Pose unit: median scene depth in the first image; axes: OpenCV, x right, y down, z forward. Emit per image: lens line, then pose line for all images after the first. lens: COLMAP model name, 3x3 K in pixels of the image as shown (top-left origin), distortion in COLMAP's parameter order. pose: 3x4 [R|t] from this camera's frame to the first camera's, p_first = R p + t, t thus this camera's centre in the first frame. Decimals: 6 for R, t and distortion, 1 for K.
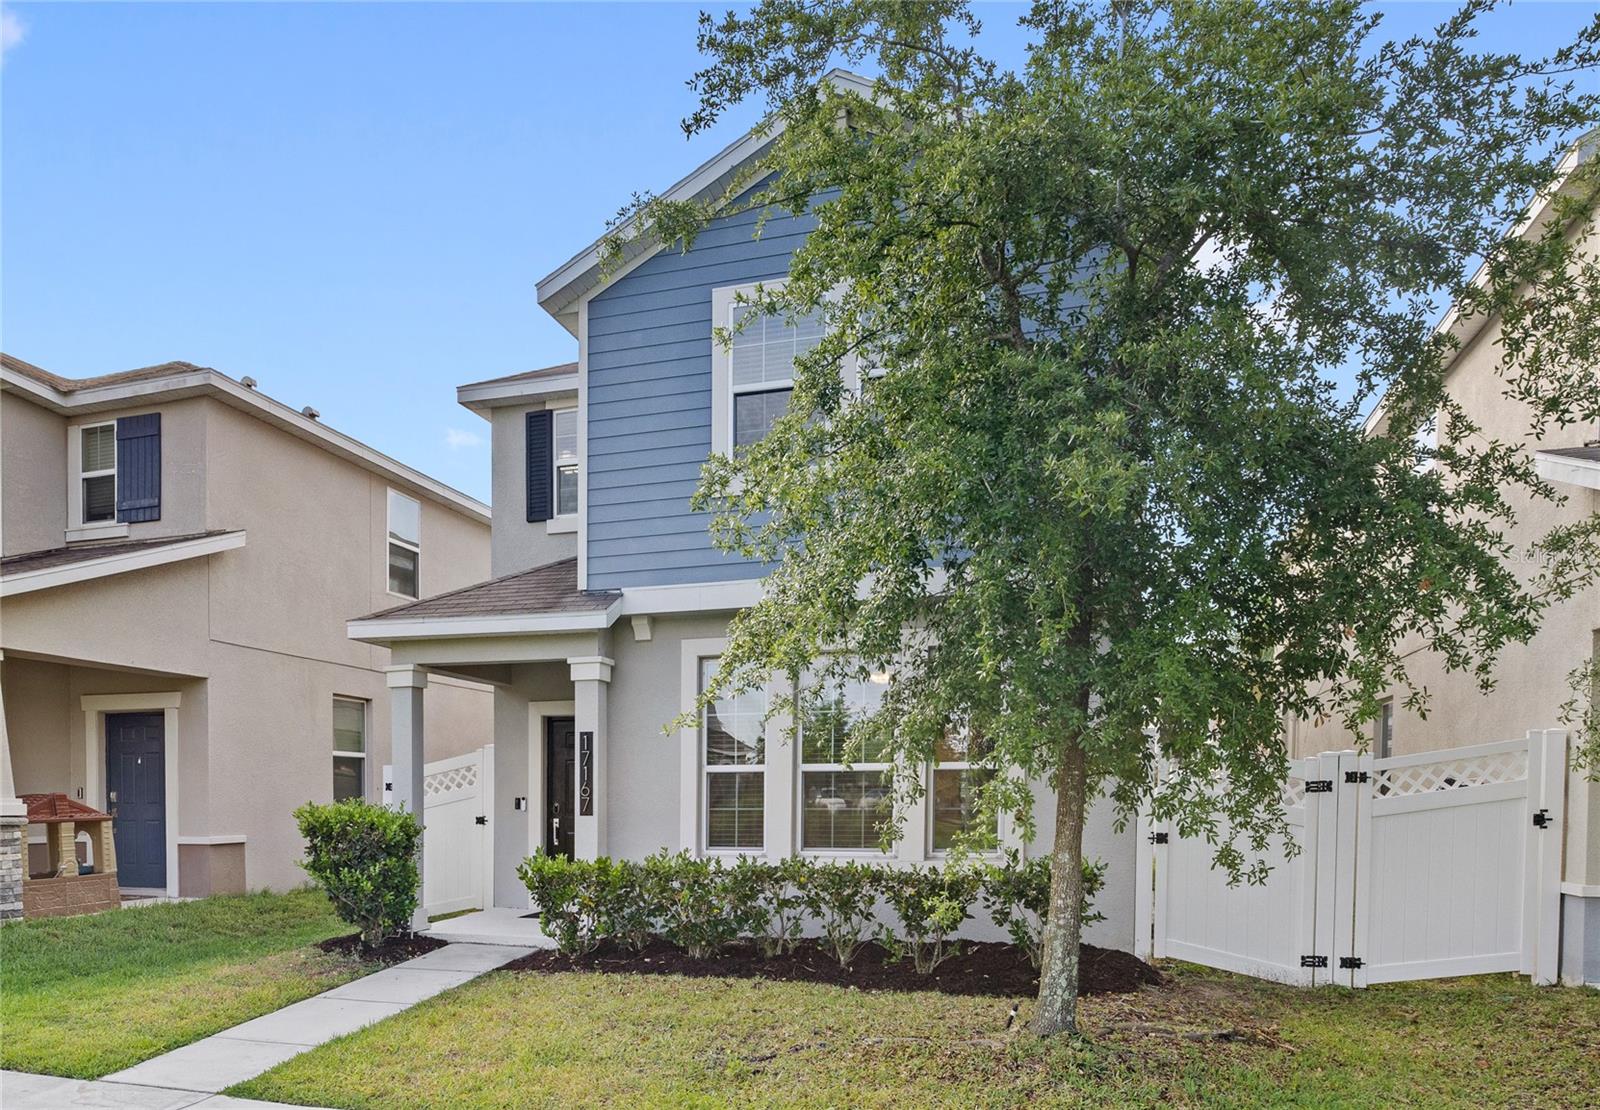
lens RADIAL K [[1213.2, 0, 797.9], [0, 1213.2, 649.9], [0, 0, 1]] dist [-0.018834, 0.006485]
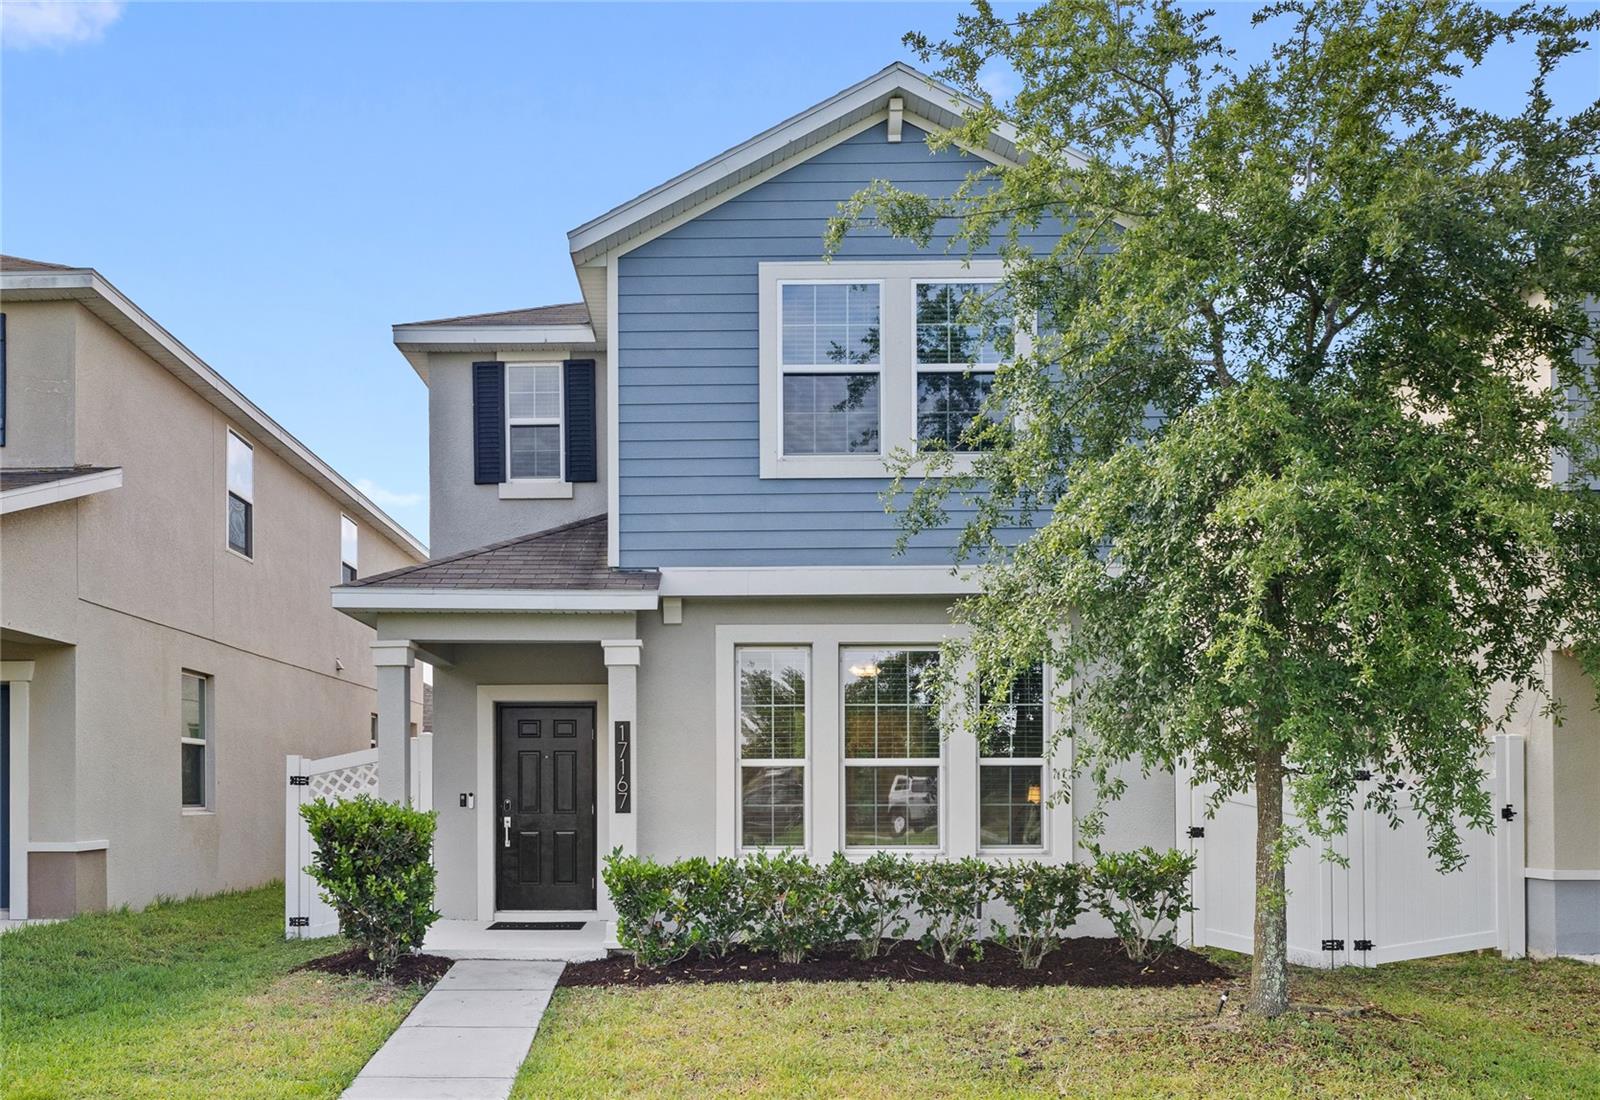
lens RADIAL K [[1312.6, 0, 803.5], [0, 1312.6, 570.0], [0, 0, 1]] dist [-0.003693, 0.001039]
pose [[0.949584, 0.053732, 0.308873, -0.354401], [-0.038564, 0.997741, -0.055009, 0.002632], [-0.311131, 0.040324, 0.949511, 0.007364]]
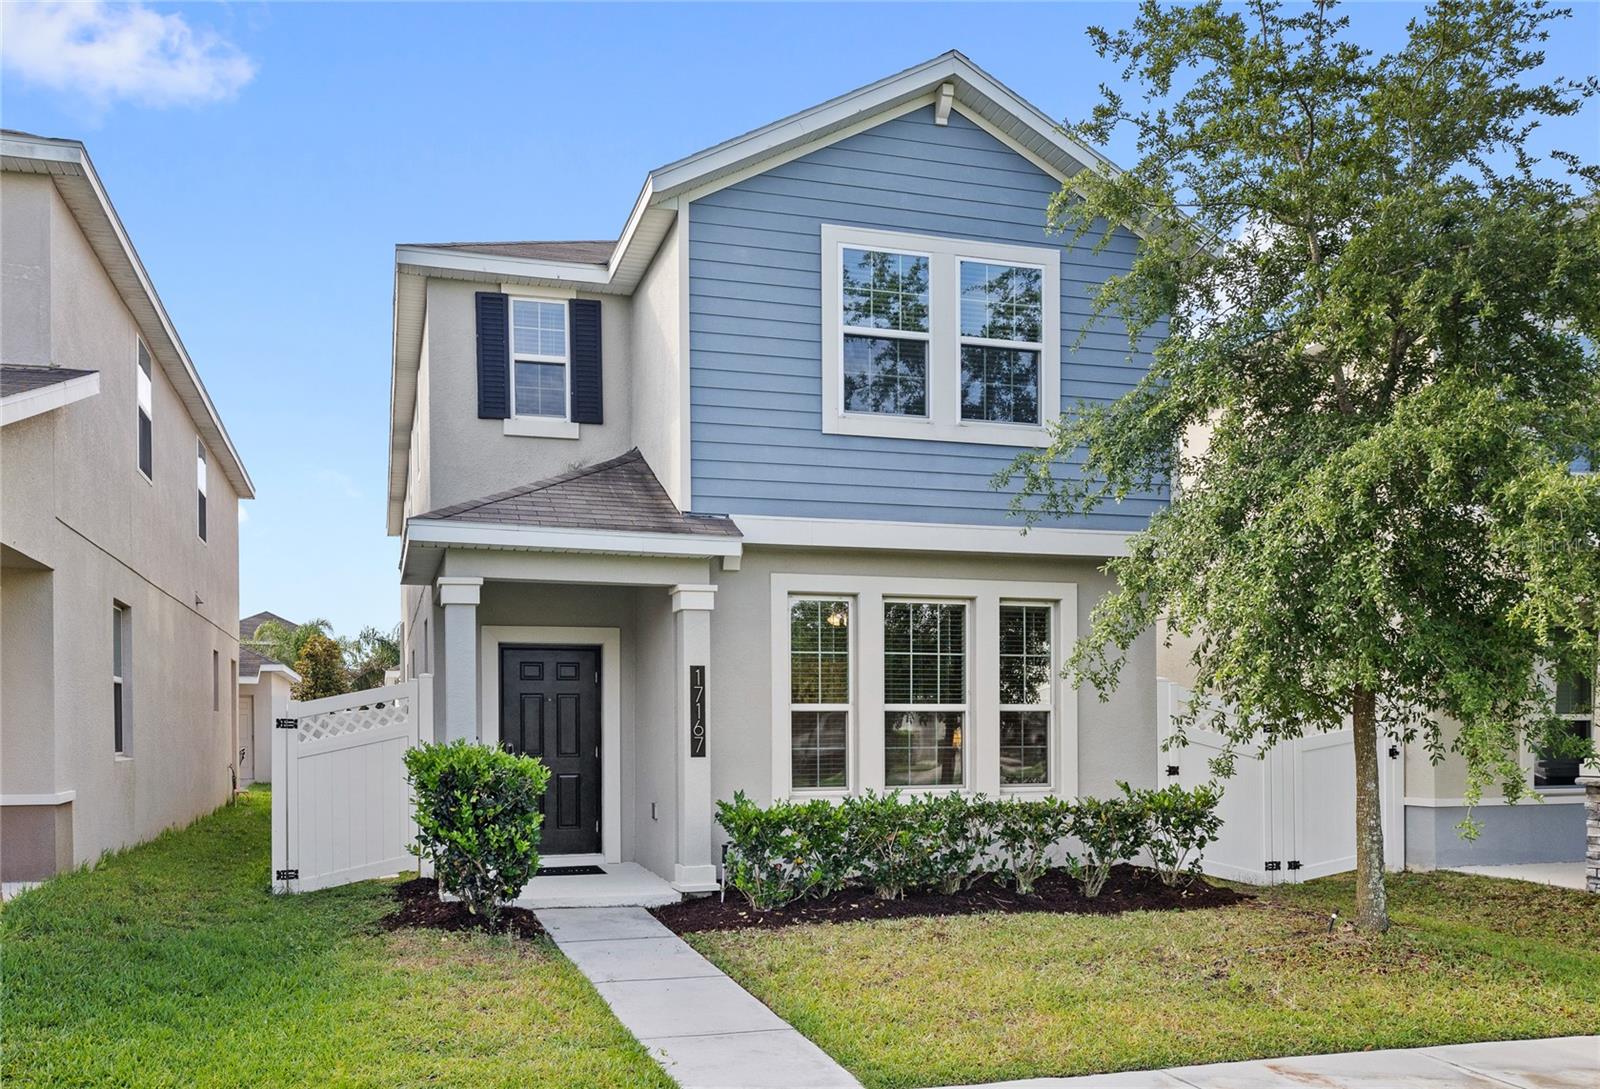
lens RADIAL K [[1208.4, 0, 800.0], [0, 1208.4, 544.5], [0, 0, 1]] dist [-0.001636, -0.002459]
pose [[0.822691, 0.087688, 0.561685, -0.629026], [-0.068574, 0.996125, -0.055070, 0.020721], [-0.564338, 0.006789, 0.825516, 0.193461]]
